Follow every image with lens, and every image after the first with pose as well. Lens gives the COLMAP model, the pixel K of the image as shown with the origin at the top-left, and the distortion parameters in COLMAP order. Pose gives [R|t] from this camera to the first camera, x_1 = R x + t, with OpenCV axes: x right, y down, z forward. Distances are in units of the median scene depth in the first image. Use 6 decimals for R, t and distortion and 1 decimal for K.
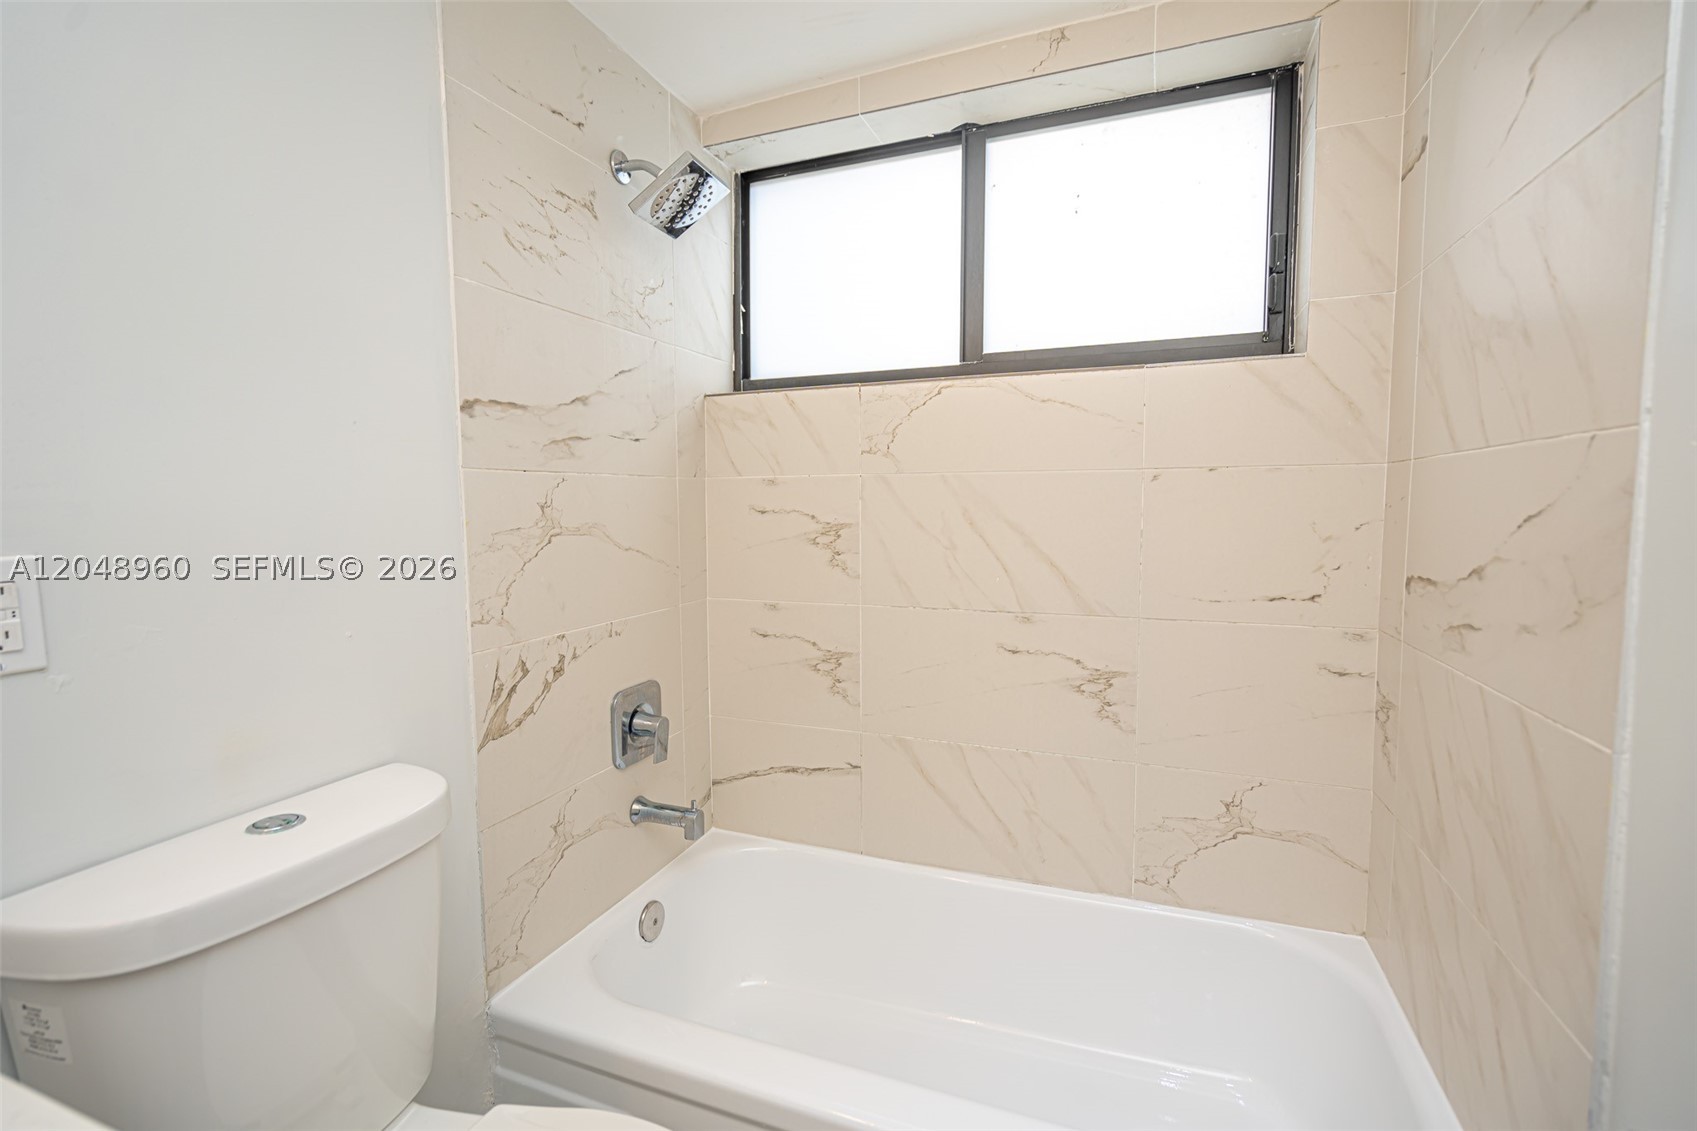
lens RADIAL K [[767.1, 0, 851.1], [0, 767.1, 562.2], [0, 0, 1]] dist [-0.002847, 0.000983]
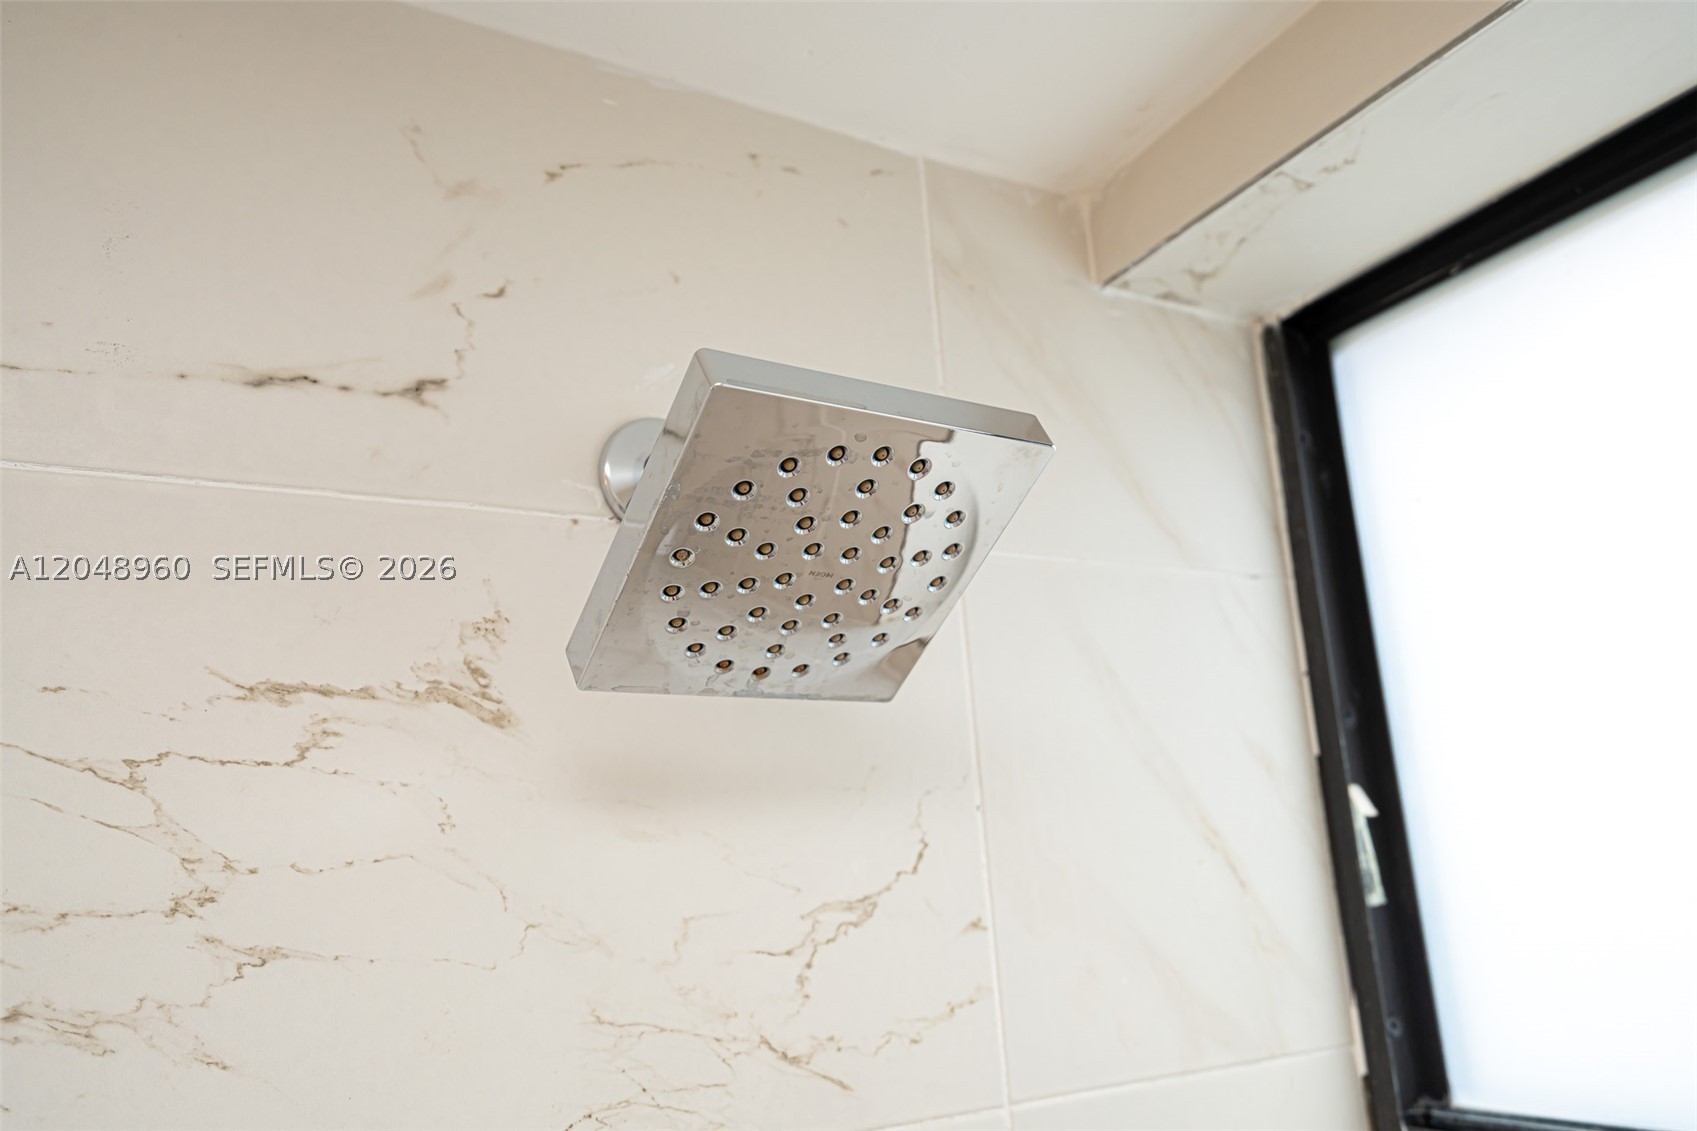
lens RADIAL K [[1266.9, 0, 850.3], [0, 1266.9, 551.0], [0, 0, 1]] dist [0.009674, 0.000769]
pose [[0.770417, -0.211023, -0.601604, -0.007909], [0.008854, 0.947083, -0.320867, -0.372336], [0.637479, 0.241874, 0.731517, 0.770526]]
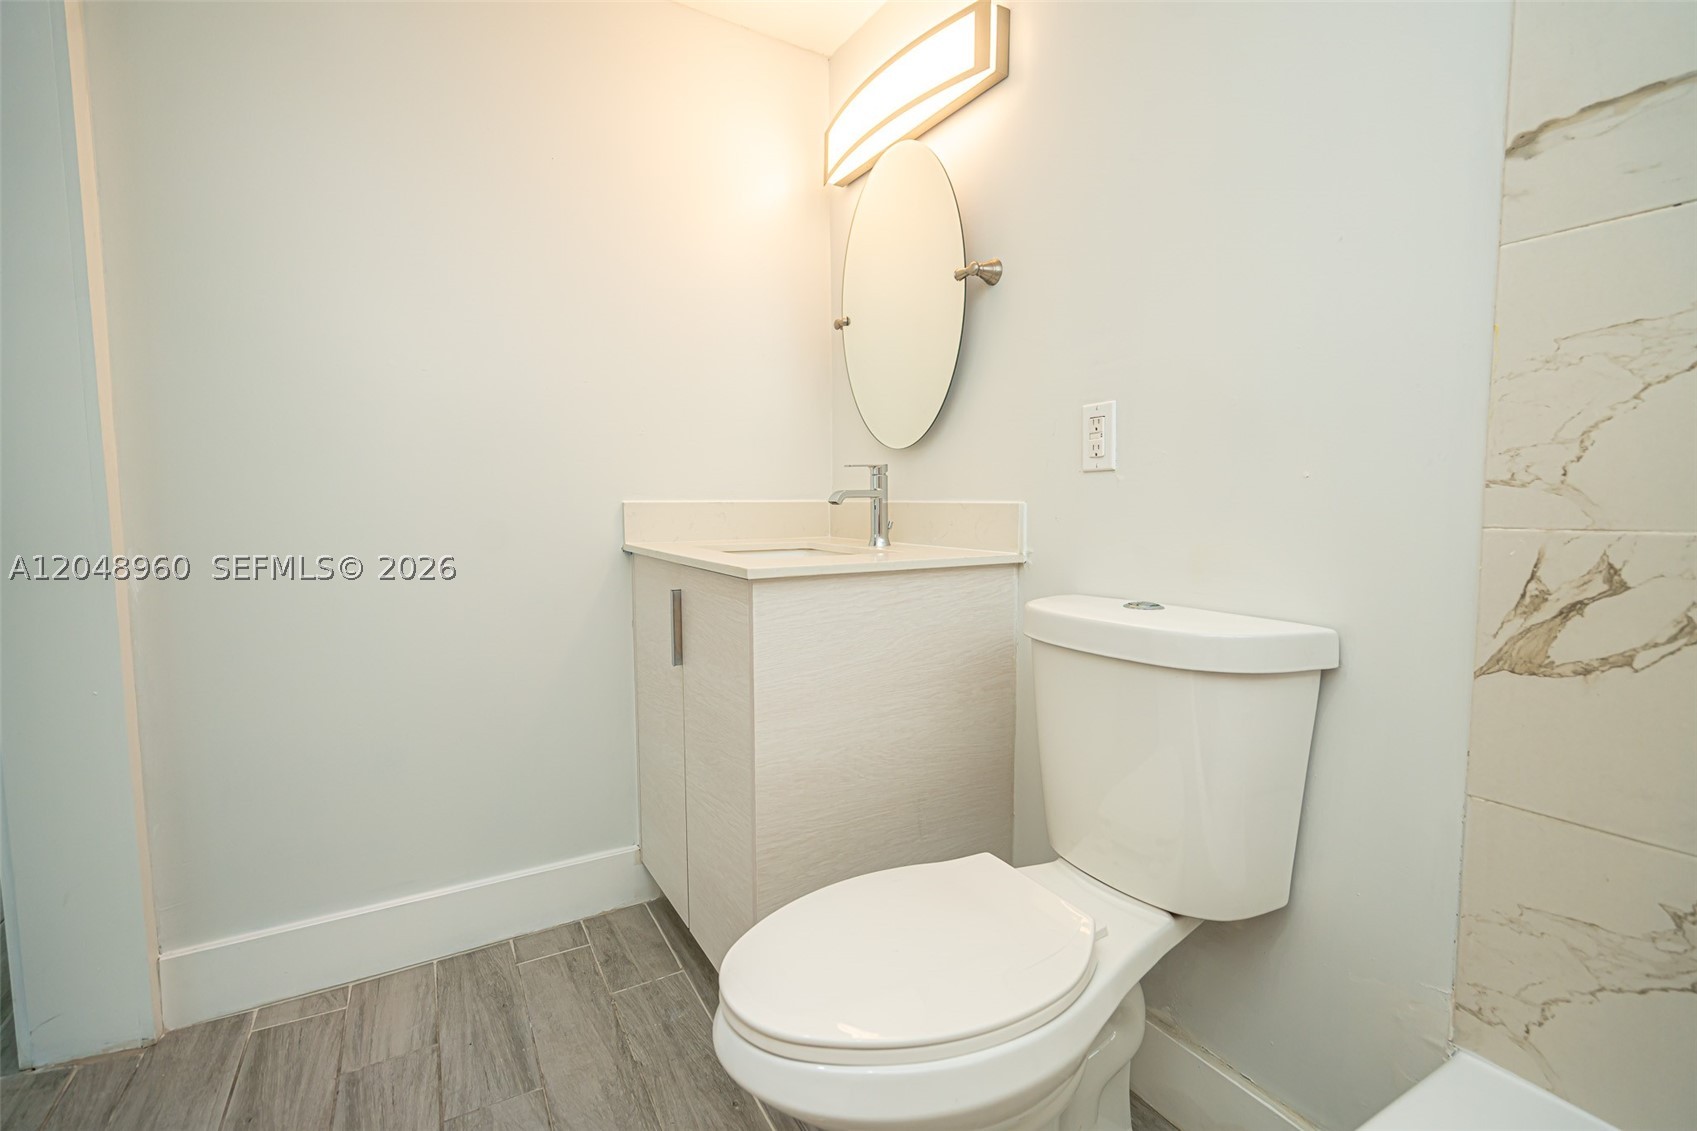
lens RADIAL K [[766.4, 0, 850.3], [0, 766.4, 565.2], [0, 0, 1]] dist [-0.000784, 0.000603]
pose [[-0.617963, 0.074838, -0.782637, 0.313608], [-0.055610, 0.988805, 0.138462, 0.074282], [0.784238, 0.129087, -0.606884, 0.812032]]
